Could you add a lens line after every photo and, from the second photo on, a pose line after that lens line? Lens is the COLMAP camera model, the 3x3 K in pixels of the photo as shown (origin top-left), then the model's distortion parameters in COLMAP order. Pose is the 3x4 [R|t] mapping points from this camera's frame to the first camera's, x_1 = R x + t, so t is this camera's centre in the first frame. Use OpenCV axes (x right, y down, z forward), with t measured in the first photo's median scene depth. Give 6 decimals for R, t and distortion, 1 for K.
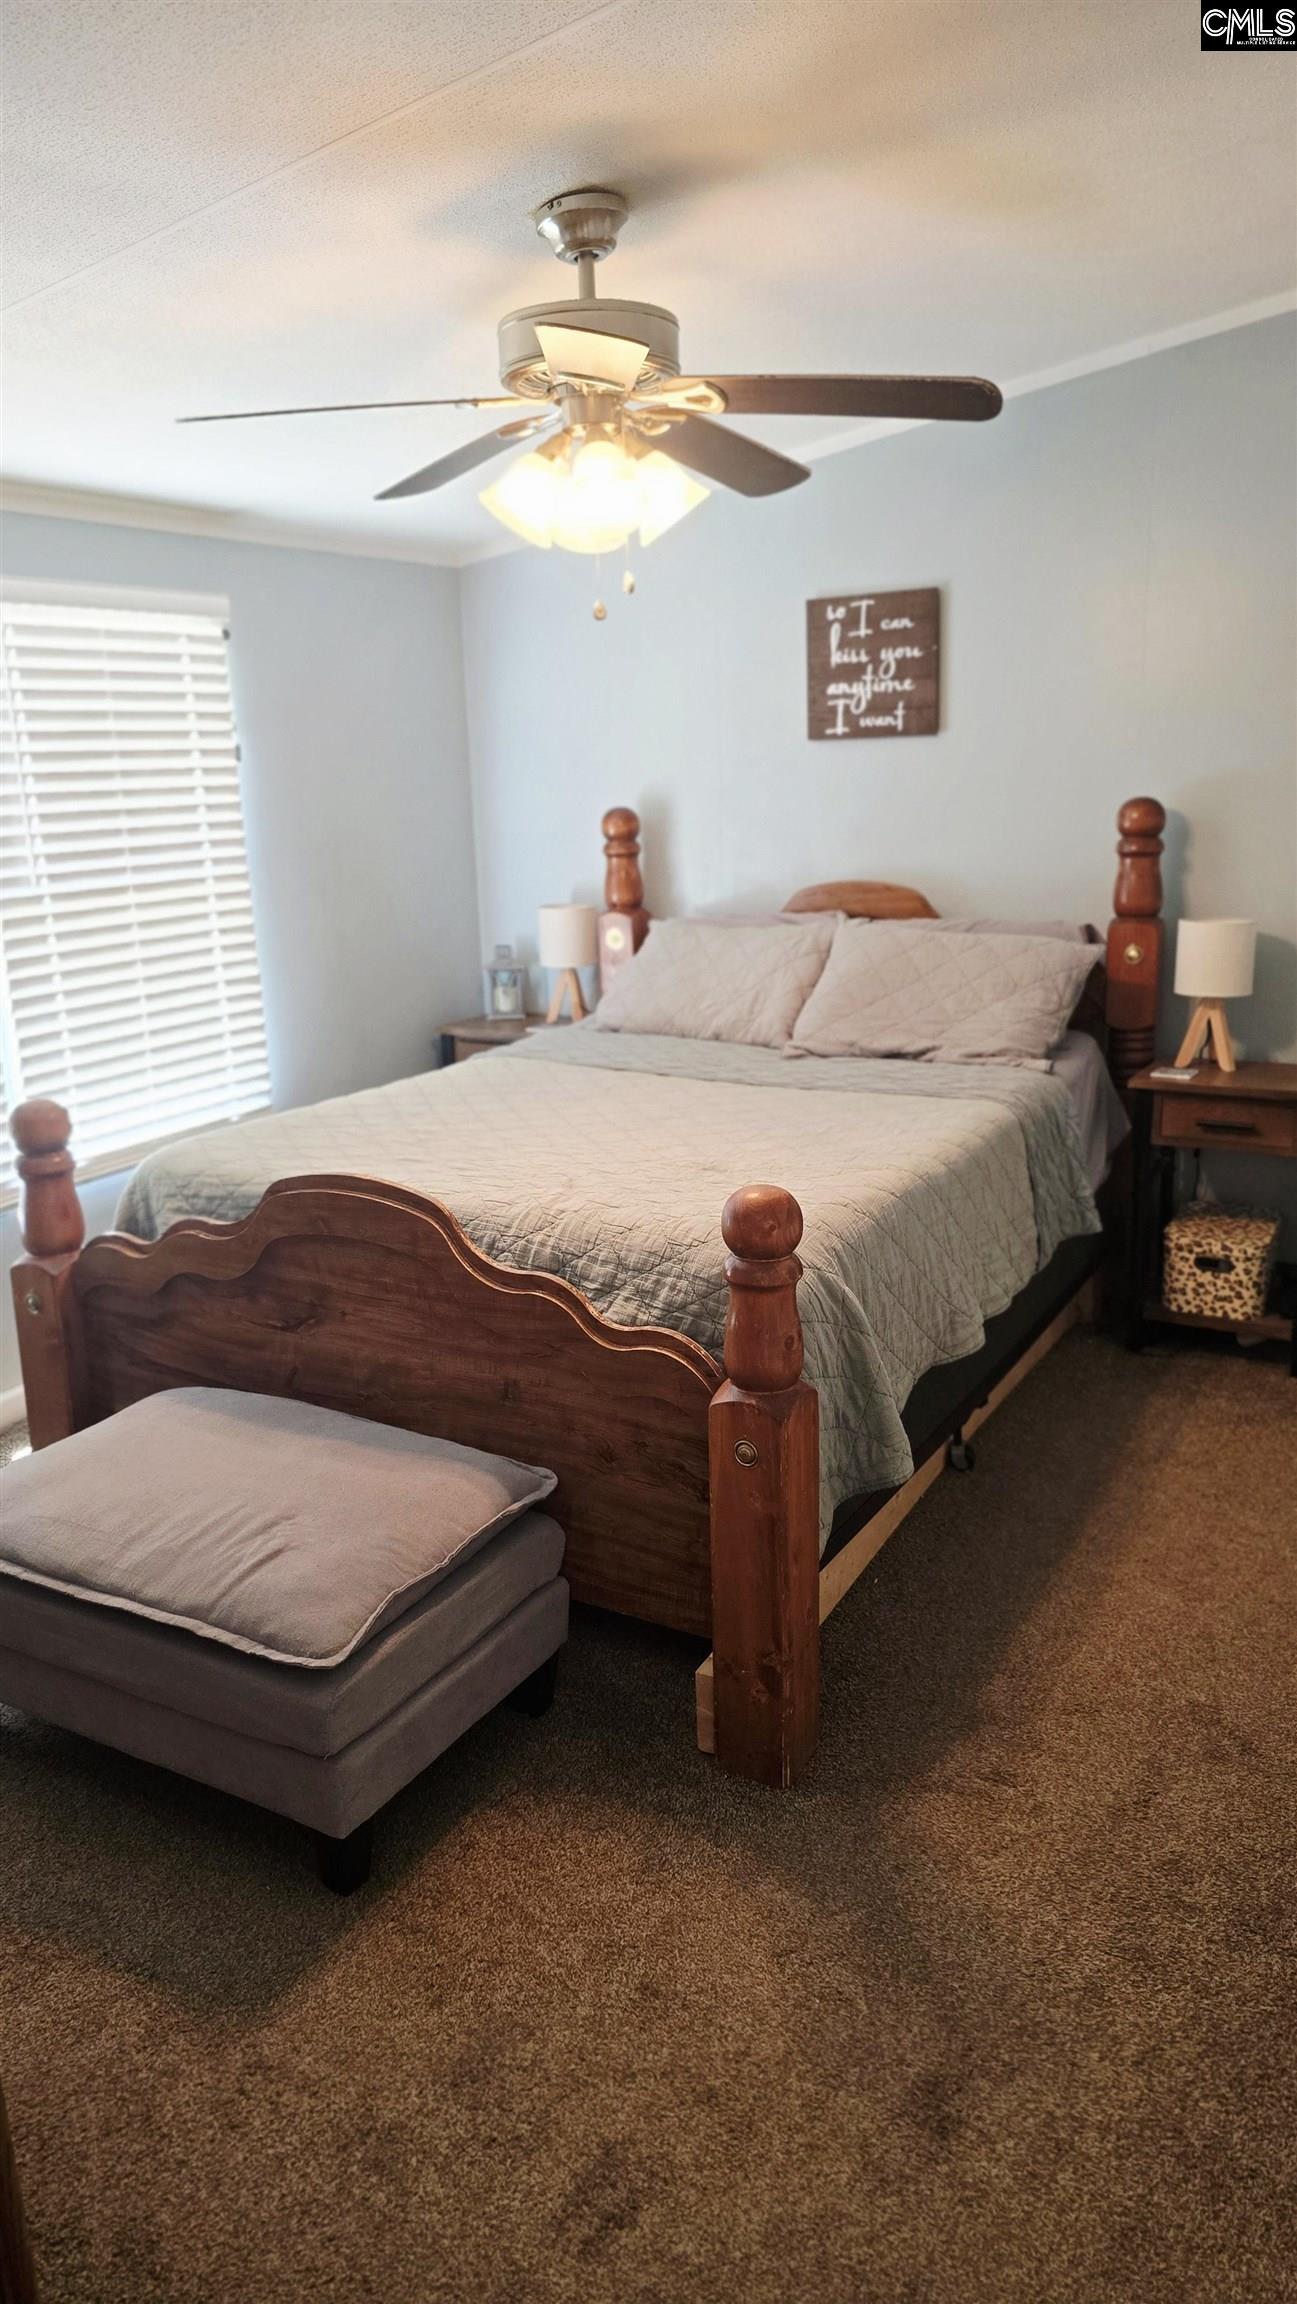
lens RADIAL K [[1553.7, 0, 648.5], [0, 1553.7, 1152.0], [0, 0, 1]] dist [0.036140, -0.000163]
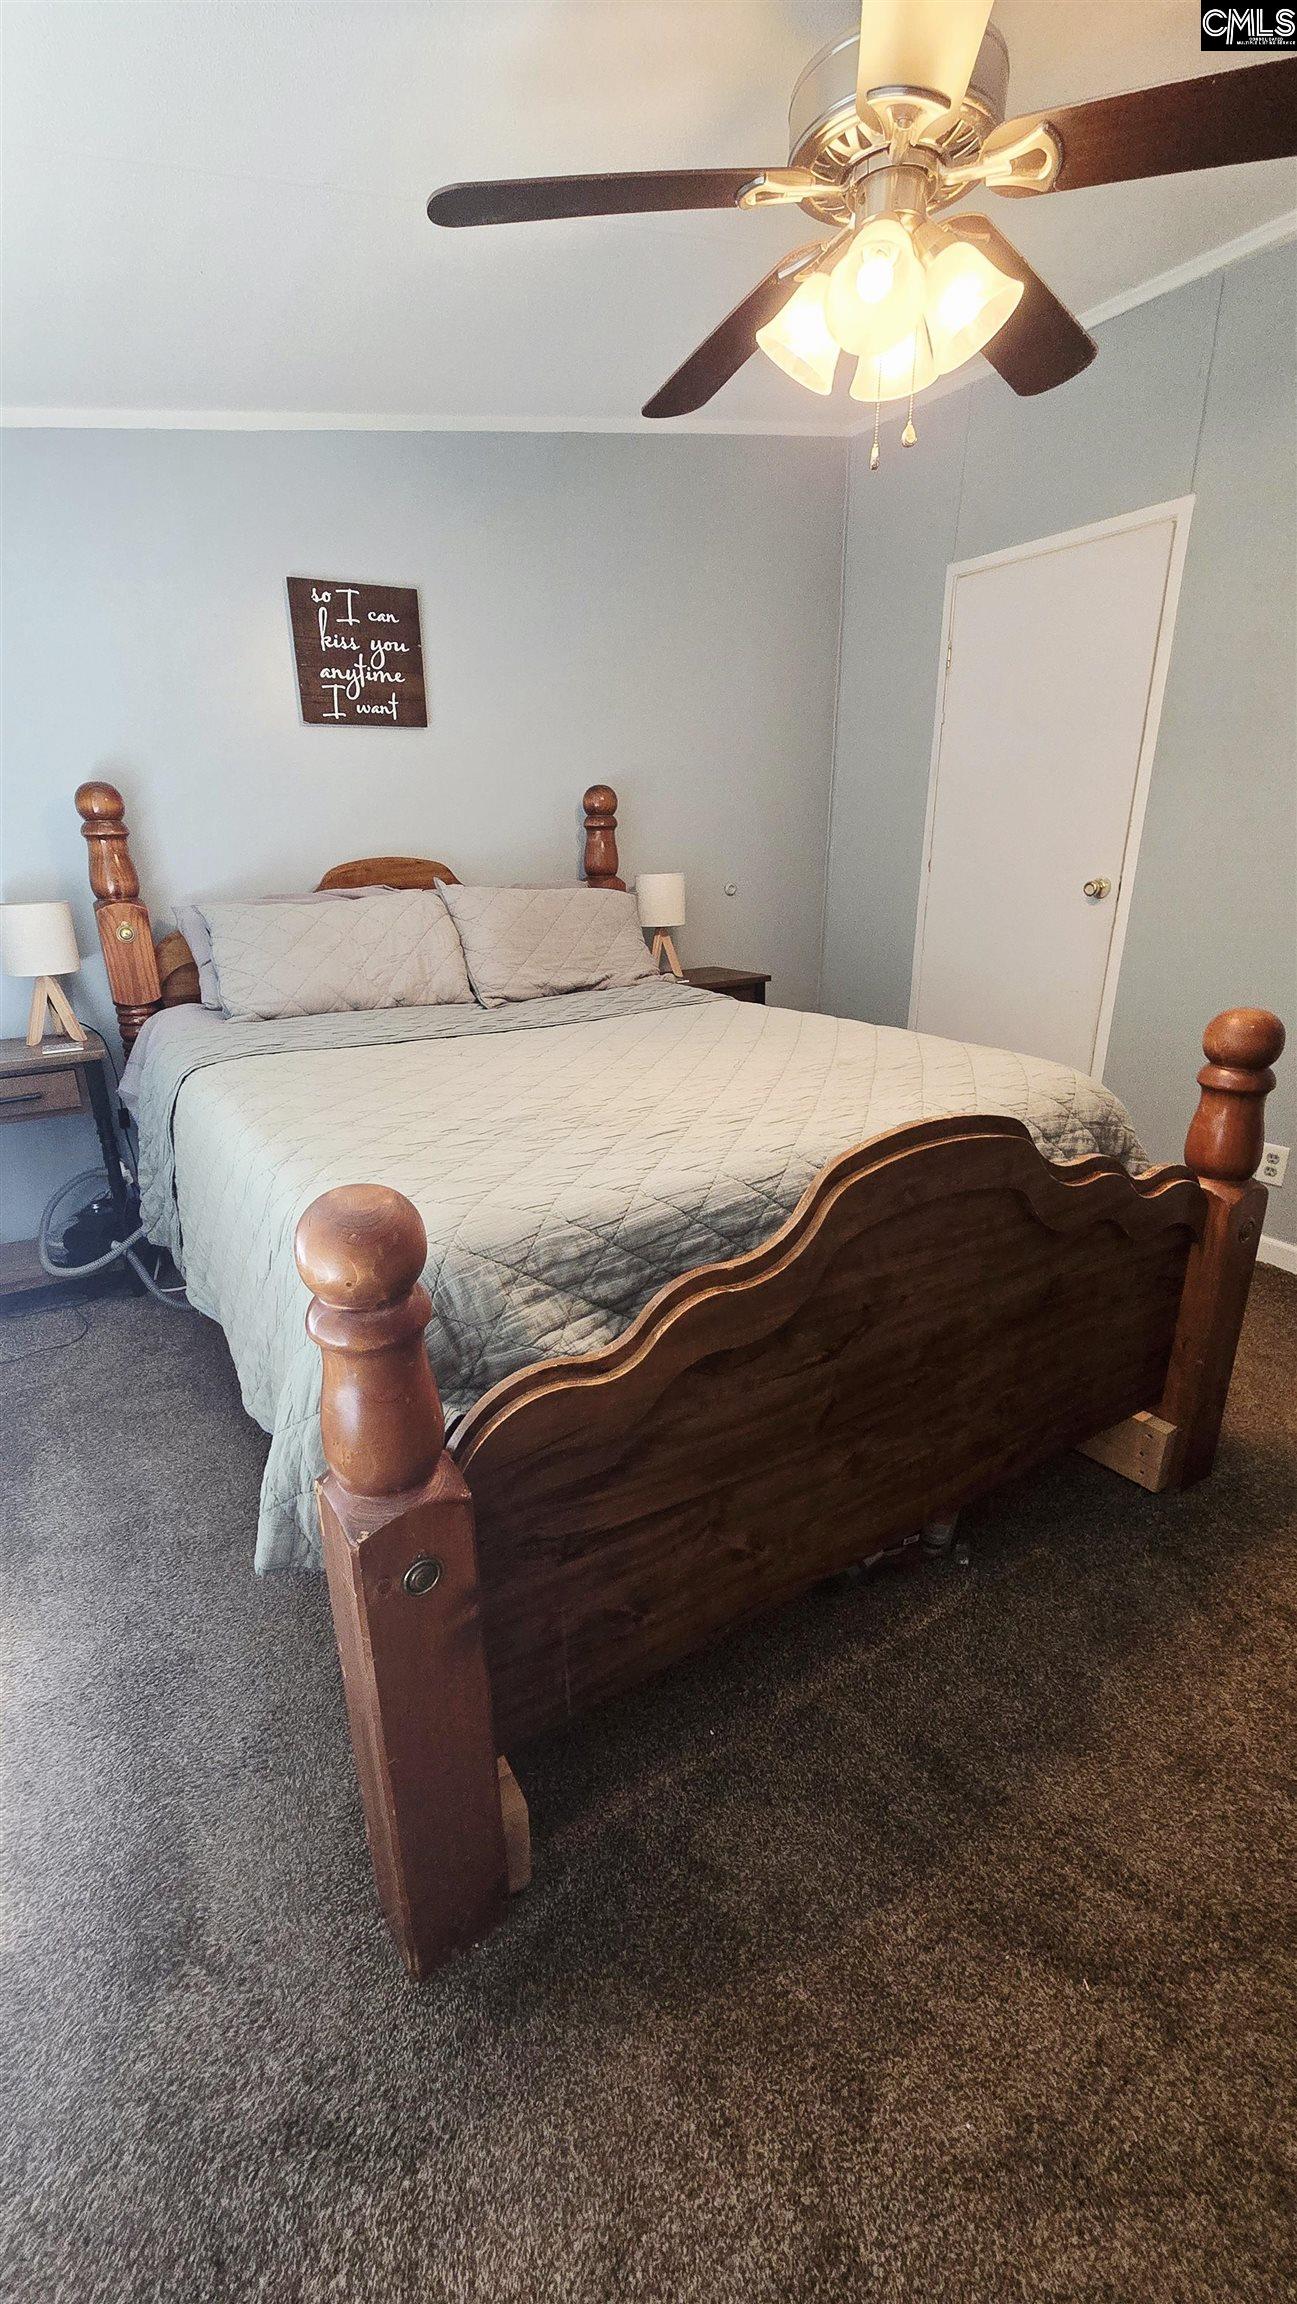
lens RADIAL K [[936.7, 0, 648.5], [0, 936.7, 1152.0], [0, 0, 1]] dist [0.000471, 0.000558]
pose [[0.492332, -0.265325, 0.828982, -0.393482], [0.216216, 0.959835, 0.178795, -0.052114], [-0.843125, 0.091212, 0.529925, 0.516280]]
